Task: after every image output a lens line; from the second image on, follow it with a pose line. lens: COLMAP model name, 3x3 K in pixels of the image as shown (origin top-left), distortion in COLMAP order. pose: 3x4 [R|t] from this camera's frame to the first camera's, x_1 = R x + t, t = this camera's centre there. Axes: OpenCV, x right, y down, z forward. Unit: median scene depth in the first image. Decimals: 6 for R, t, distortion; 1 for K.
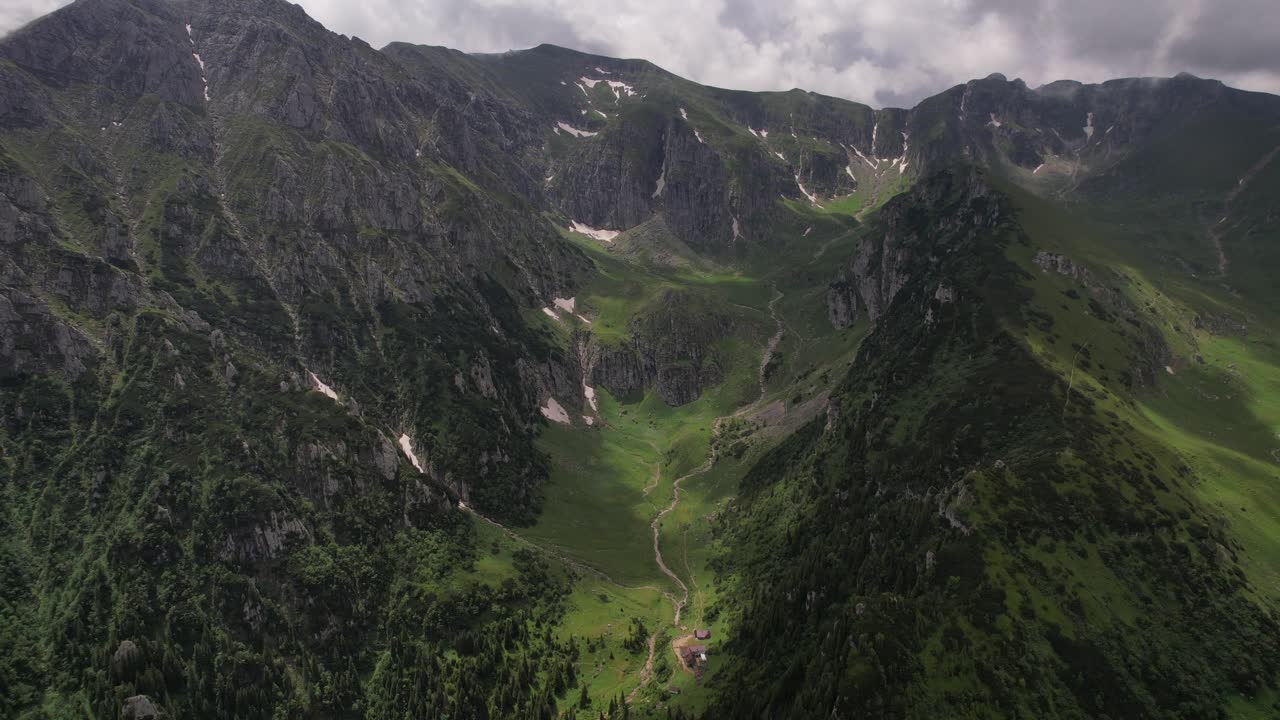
lens RADIAL K [[823.1, 0, 641.5], [0, 823.1, 364.6], [0, 0, 1]] dist [-0.061315, 0.034674]
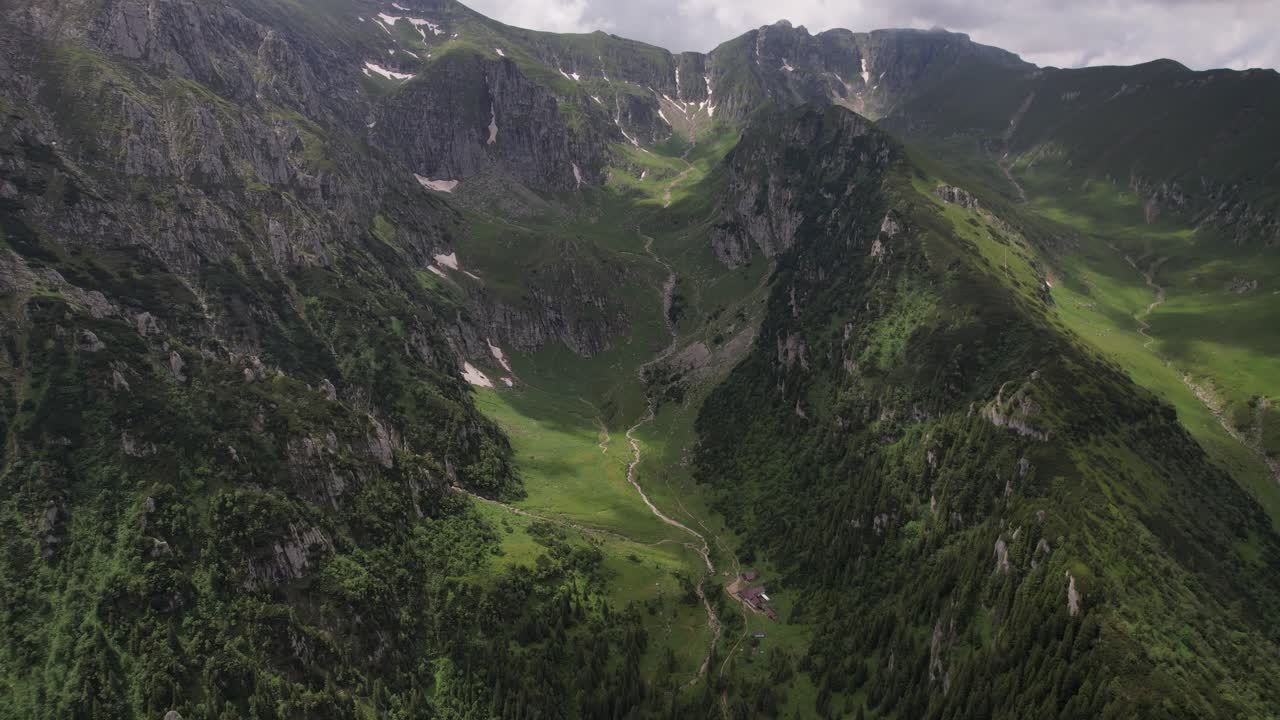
lens RADIAL K [[823.1, 0, 644.6], [0, 823.1, 365.7], [0, 0, 1]] dist [-0.061315, 0.034674]
pose [[0.944190, -0.098444, 0.314346, -0.255918], [0.079345, 0.994169, 0.073020, -0.008117], [-0.319701, -0.044003, 0.946496, 0.076266]]
